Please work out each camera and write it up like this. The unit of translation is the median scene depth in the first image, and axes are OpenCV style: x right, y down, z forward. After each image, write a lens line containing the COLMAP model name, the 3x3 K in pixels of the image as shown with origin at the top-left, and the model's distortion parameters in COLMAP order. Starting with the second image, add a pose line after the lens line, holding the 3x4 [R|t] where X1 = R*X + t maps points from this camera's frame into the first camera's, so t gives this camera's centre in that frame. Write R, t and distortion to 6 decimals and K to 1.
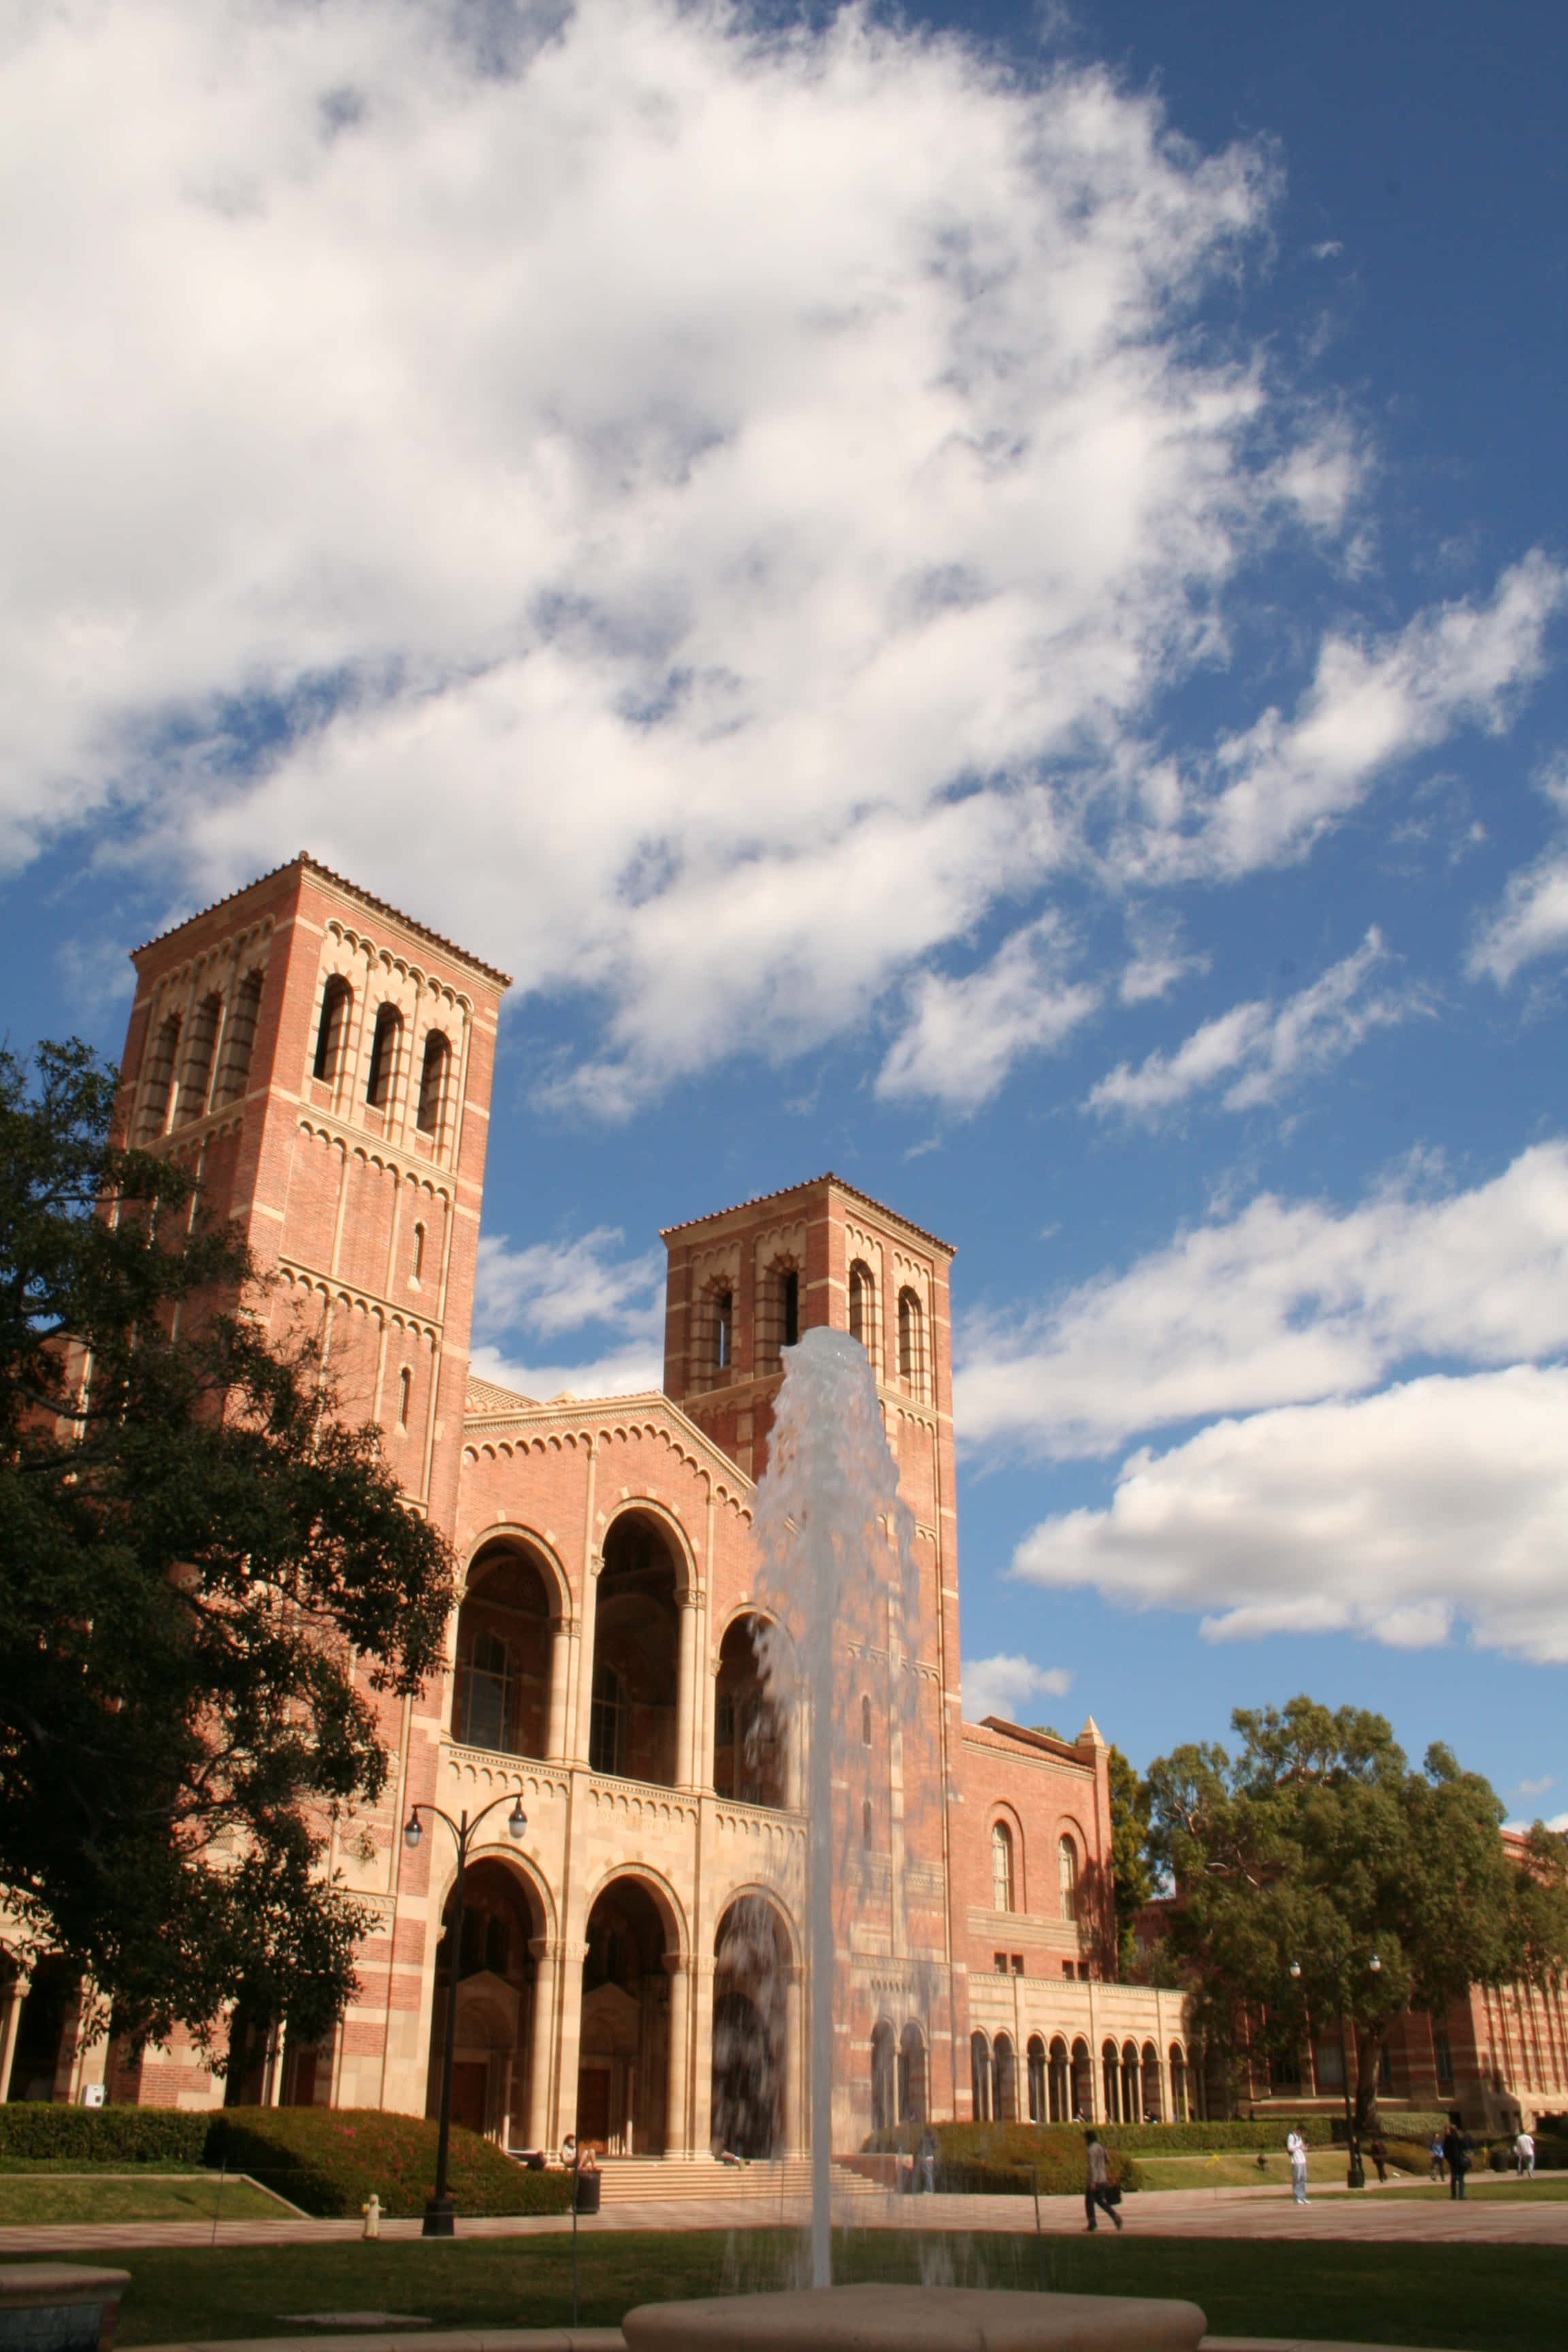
lens RADIAL K [[1946.9, 0, 791.4], [0, 1946.9, 1211.6], [0, 0, 1]] dist [-0.104294, 0.024847]
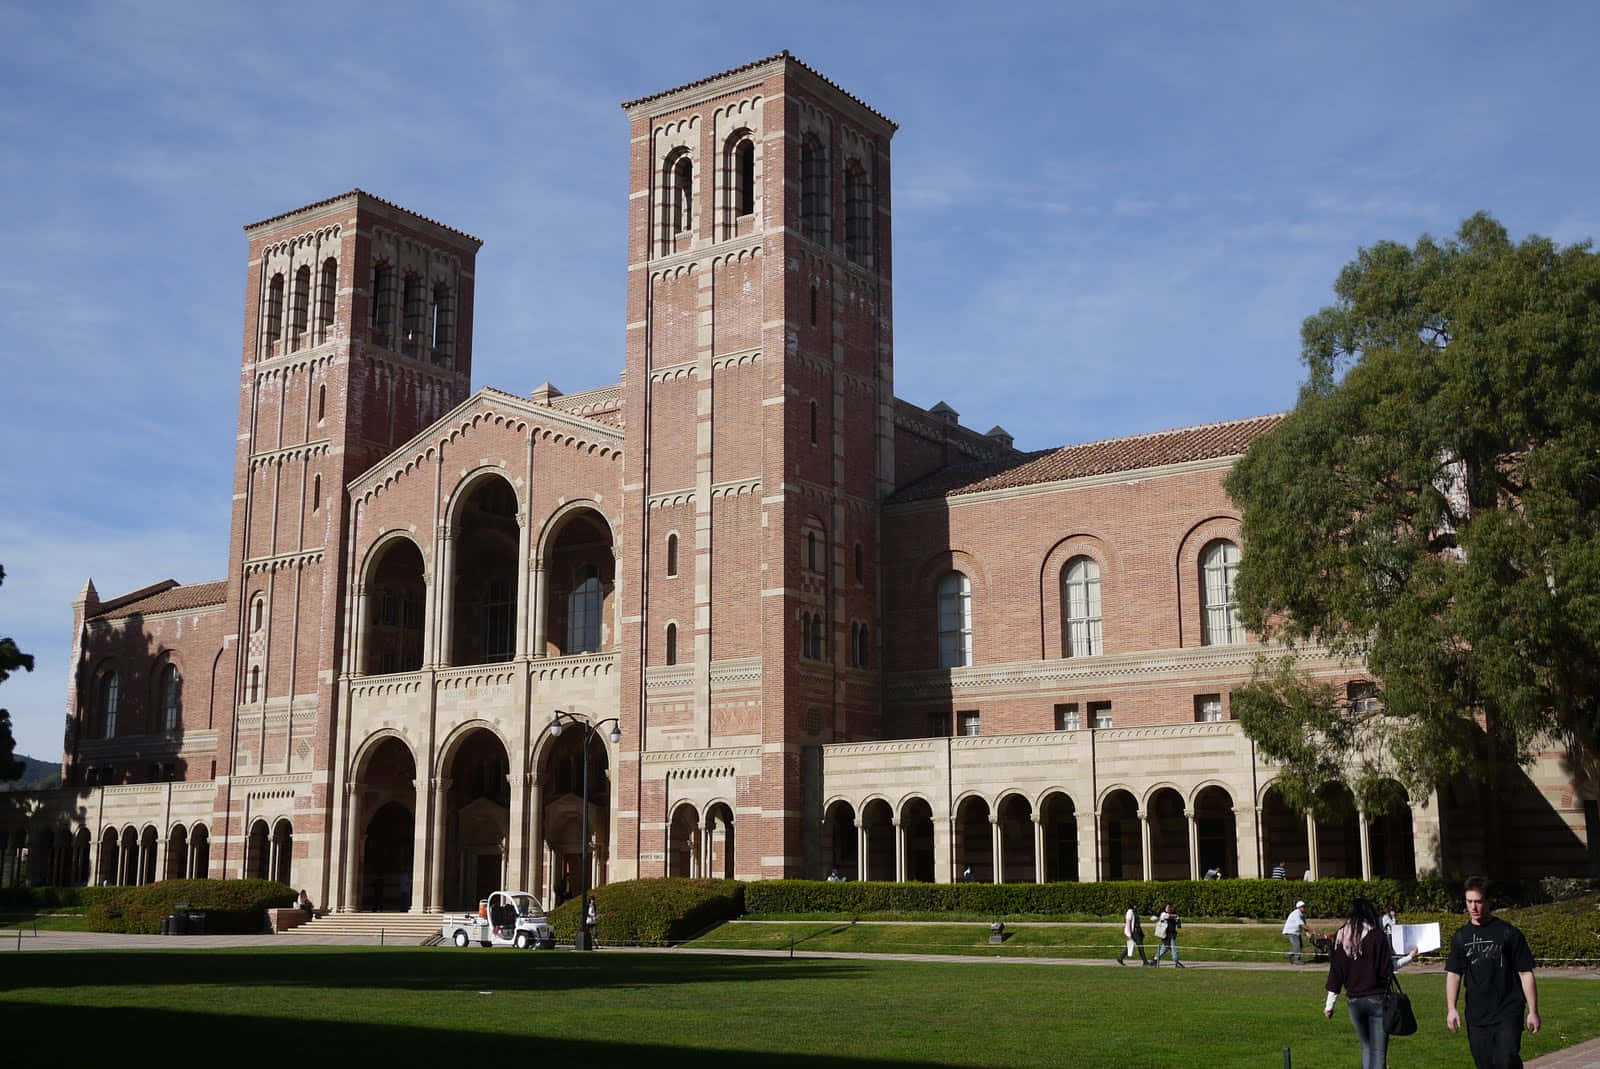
lens RADIAL K [[1775.8, 0, 807.0], [0, 1775.8, 529.4], [0, 0, 1]] dist [-0.035689, 0.000000]
pose [[0.056955, -0.207672, -0.976539, 1.188368], [0.434965, 0.885579, -0.162960, 0.501176], [0.898644, -0.415479, 0.140769, 1.018578]]
